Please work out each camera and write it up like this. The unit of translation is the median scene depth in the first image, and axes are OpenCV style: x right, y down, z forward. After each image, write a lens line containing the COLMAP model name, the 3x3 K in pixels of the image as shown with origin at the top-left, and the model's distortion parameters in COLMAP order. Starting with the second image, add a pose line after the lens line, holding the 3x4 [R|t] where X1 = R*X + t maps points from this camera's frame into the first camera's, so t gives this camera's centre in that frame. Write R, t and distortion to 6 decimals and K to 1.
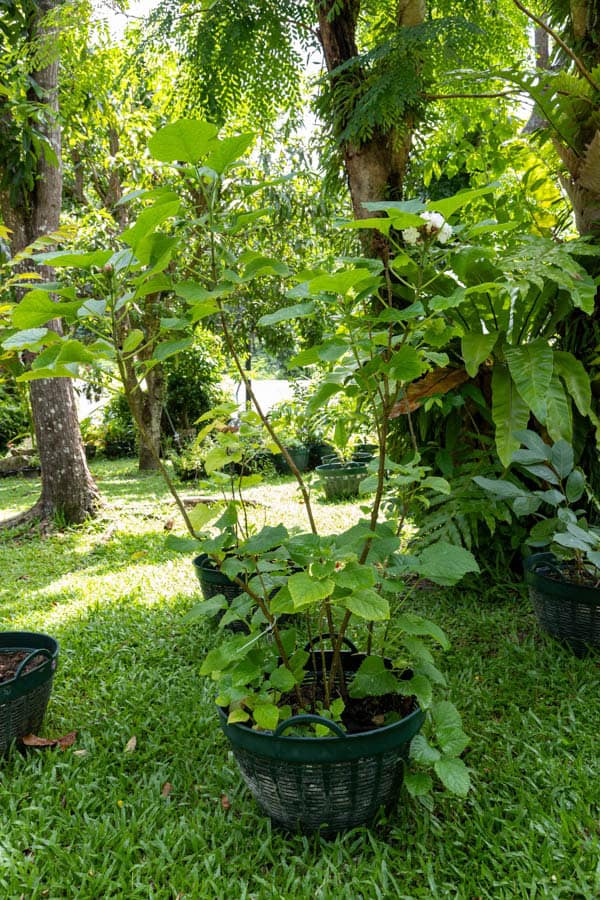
lens RADIAL K [[692.6, 0, 301.6], [0, 692.6, 449.6], [0, 0, 1]] dist [0.006175, 0.001878]
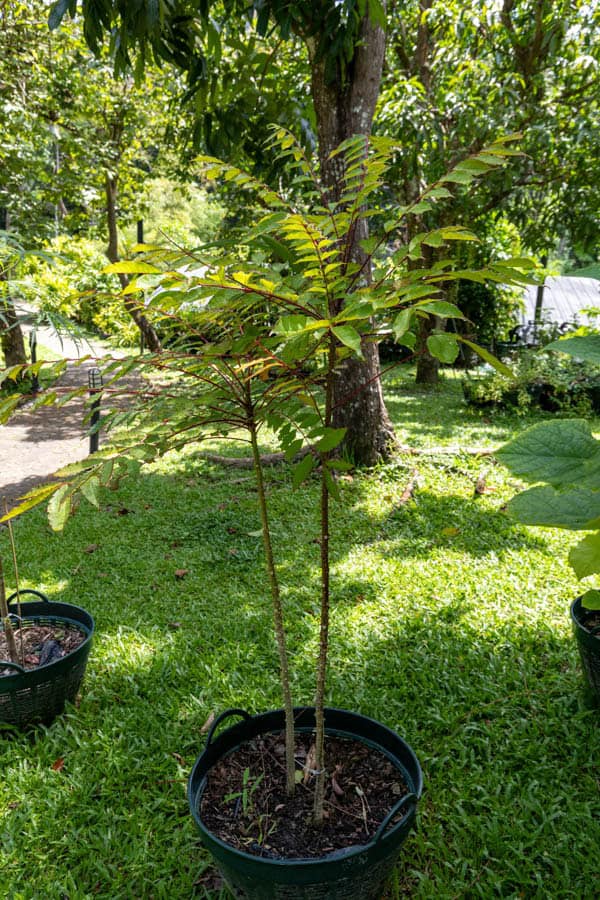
lens RADIAL K [[735.6, 0, 298.8], [0, 735.6, 450.4], [0, 0, 1]] dist [-0.002668, 0.001233]
pose [[0.933635, 0.118594, -0.338025, -0.094080], [-0.067777, 0.985046, 0.158398, -0.053286], [0.351755, -0.124976, 0.927712, 0.114218]]
